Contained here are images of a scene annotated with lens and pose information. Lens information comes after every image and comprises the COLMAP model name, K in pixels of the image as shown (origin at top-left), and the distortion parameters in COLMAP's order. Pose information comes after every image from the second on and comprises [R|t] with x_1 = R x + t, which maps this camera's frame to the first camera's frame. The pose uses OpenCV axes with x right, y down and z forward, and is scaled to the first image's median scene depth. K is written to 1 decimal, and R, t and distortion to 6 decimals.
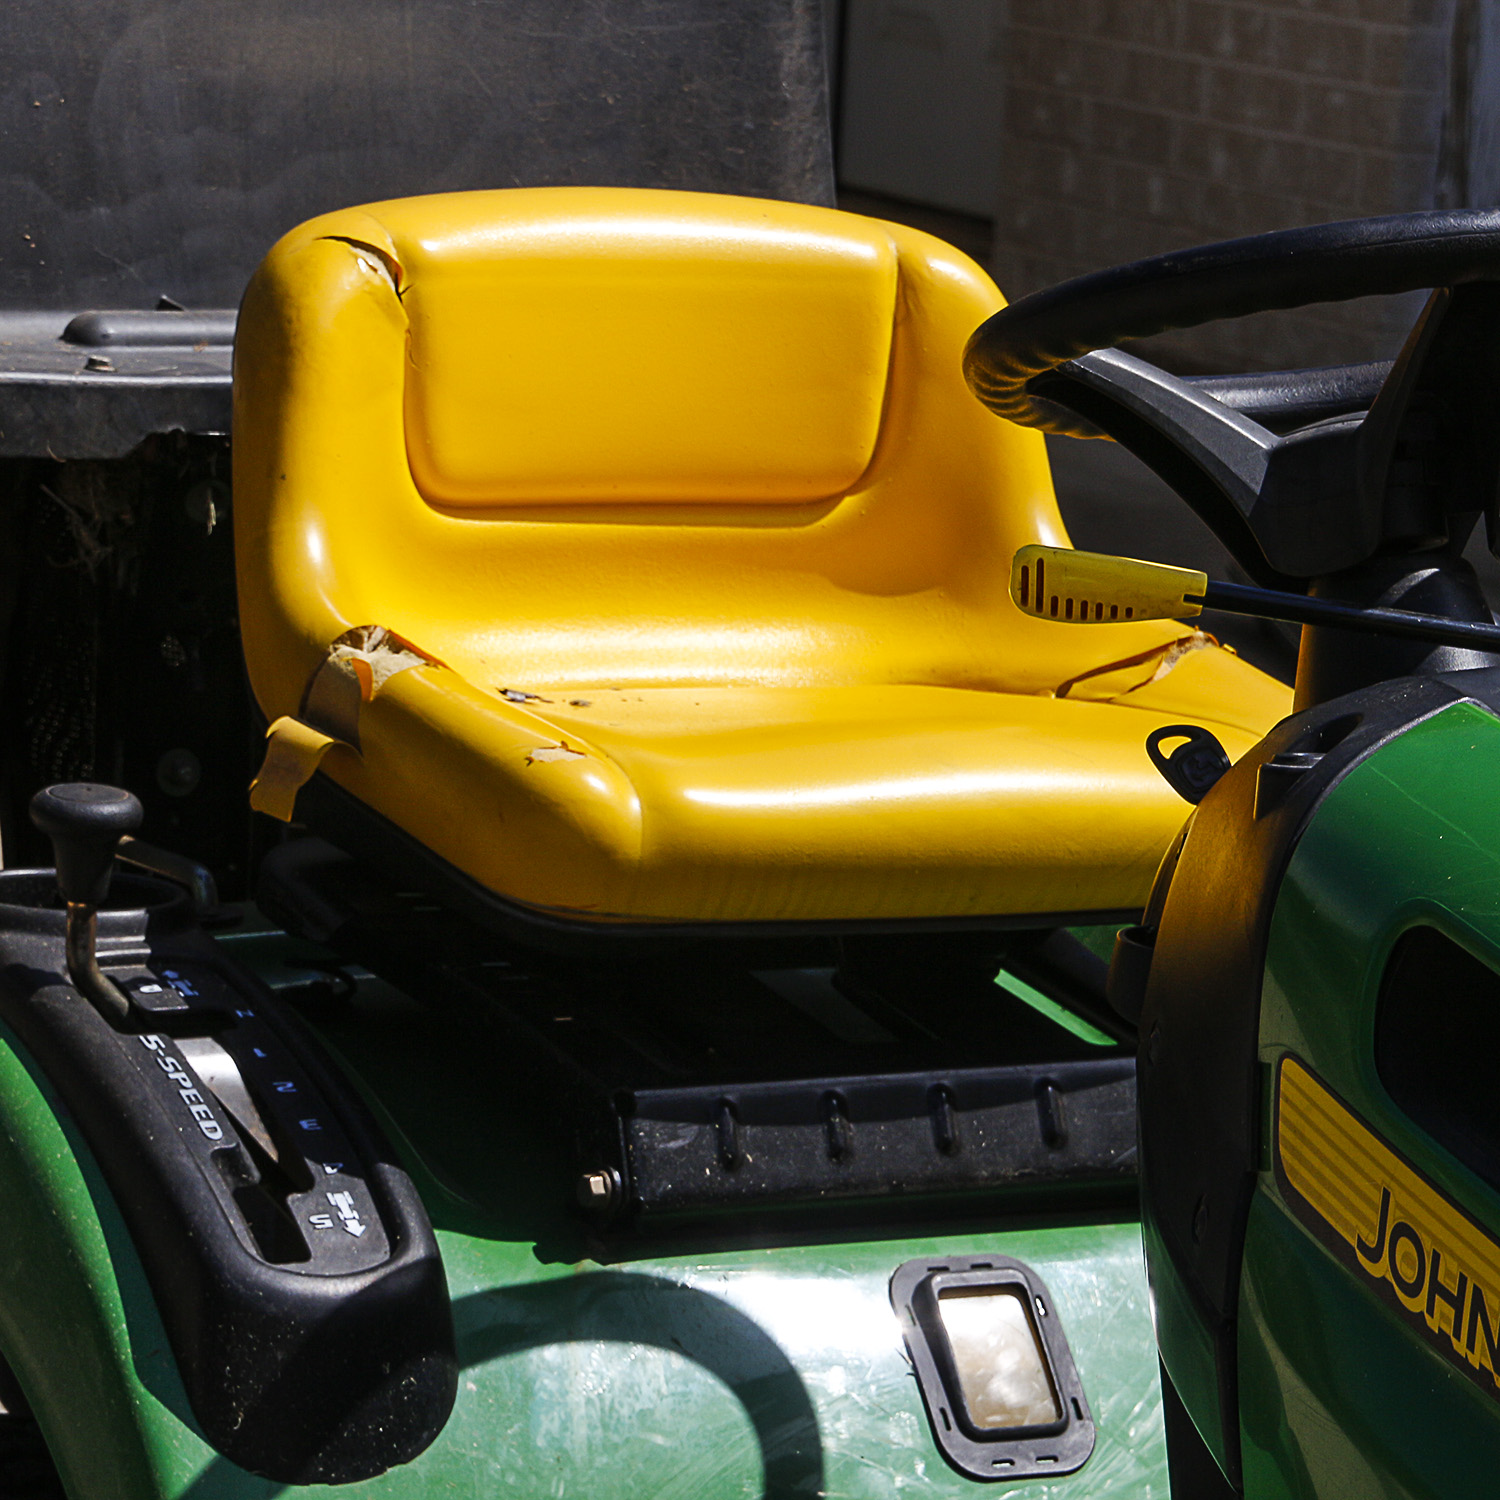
lens RADIAL K [[7615.5, 0, 750.2], [0, 7615.5, 794.5], [0, 0, 1]] dist [0.959737, 10.801104]
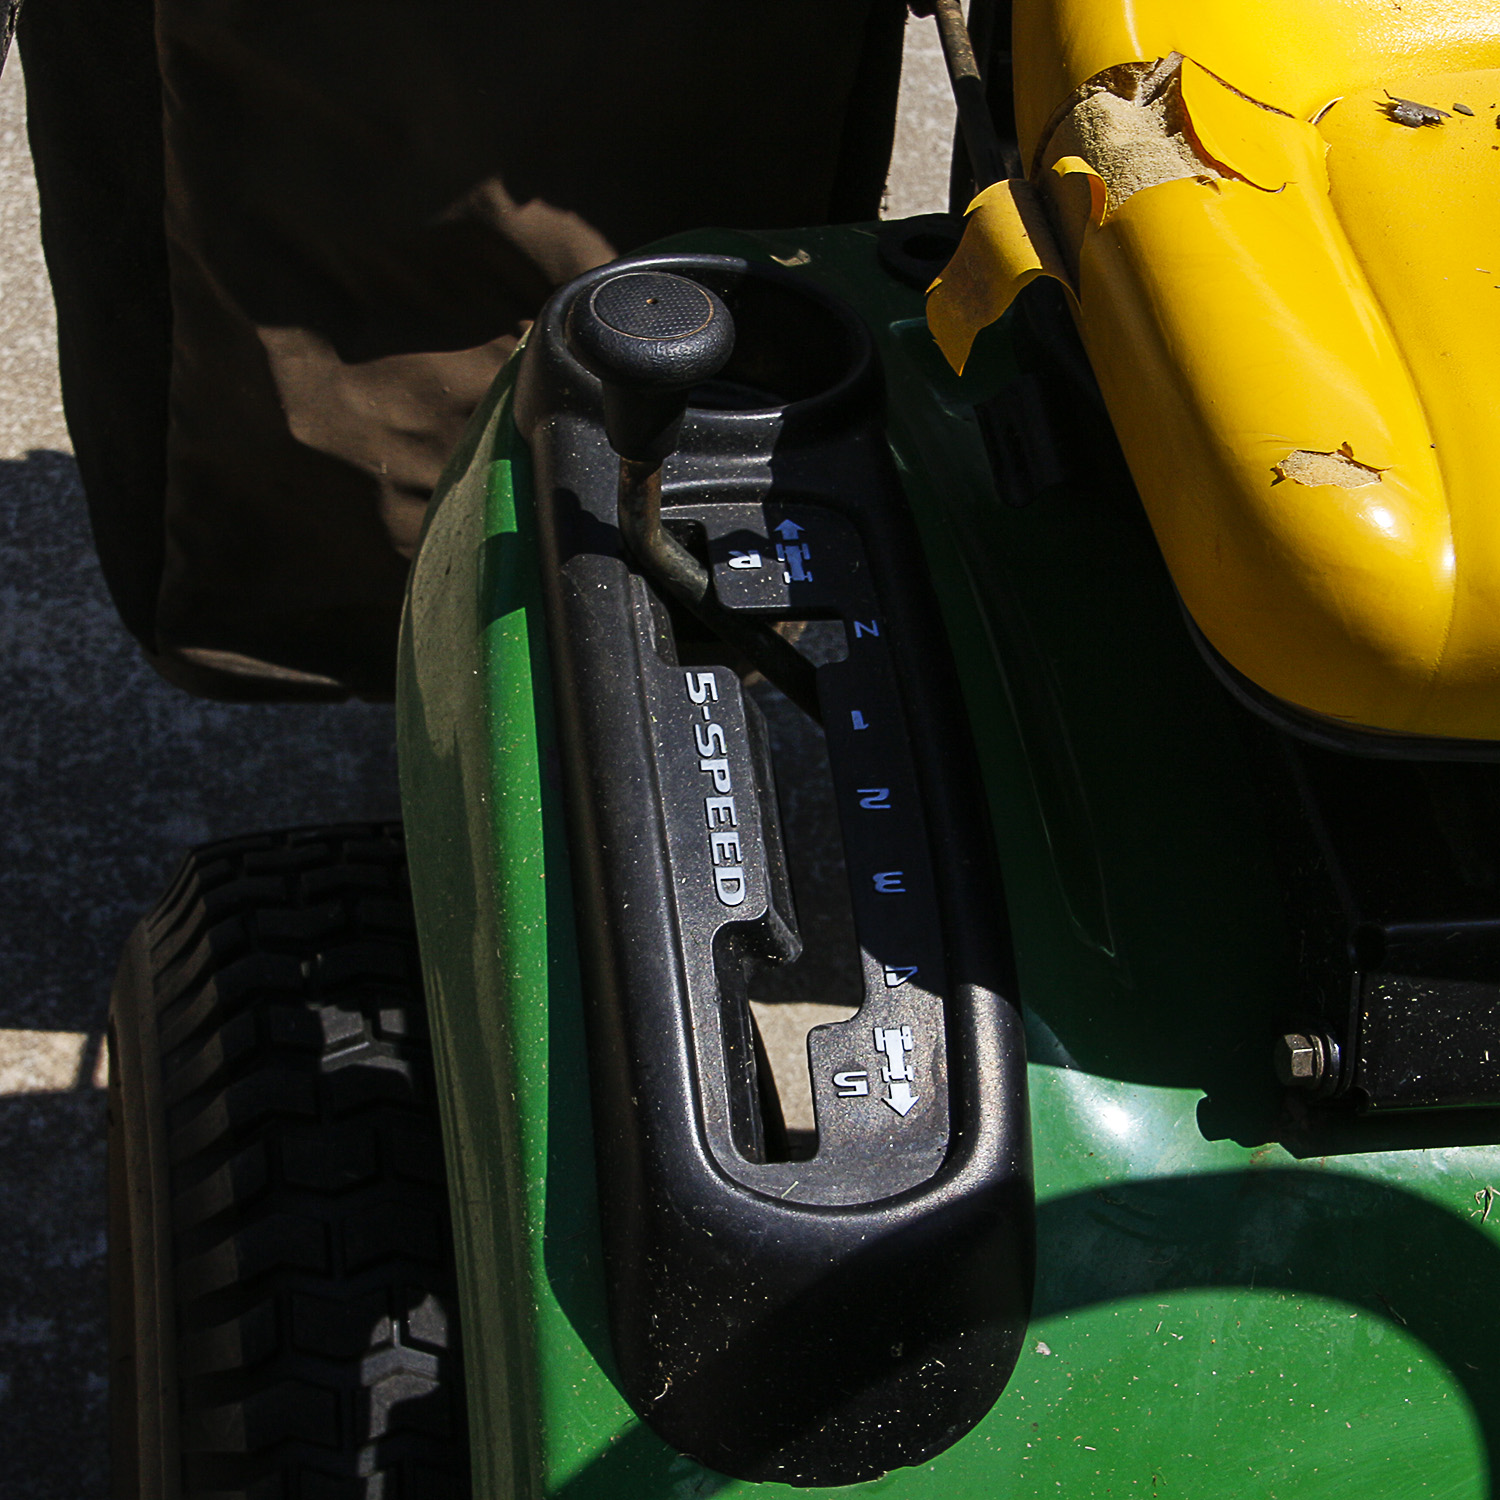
lens RADIAL K [[3506.9, 0, 750.3], [0, 3506.9, 783.7], [0, 0, 1]] dist [0.075971, 1.111975]
pose [[0.944386, 0.215612, -0.248287, 0.004756], [-0.092252, 0.898434, 0.429310, -0.093545], [0.315634, -0.382529, 0.868359, 0.731225]]
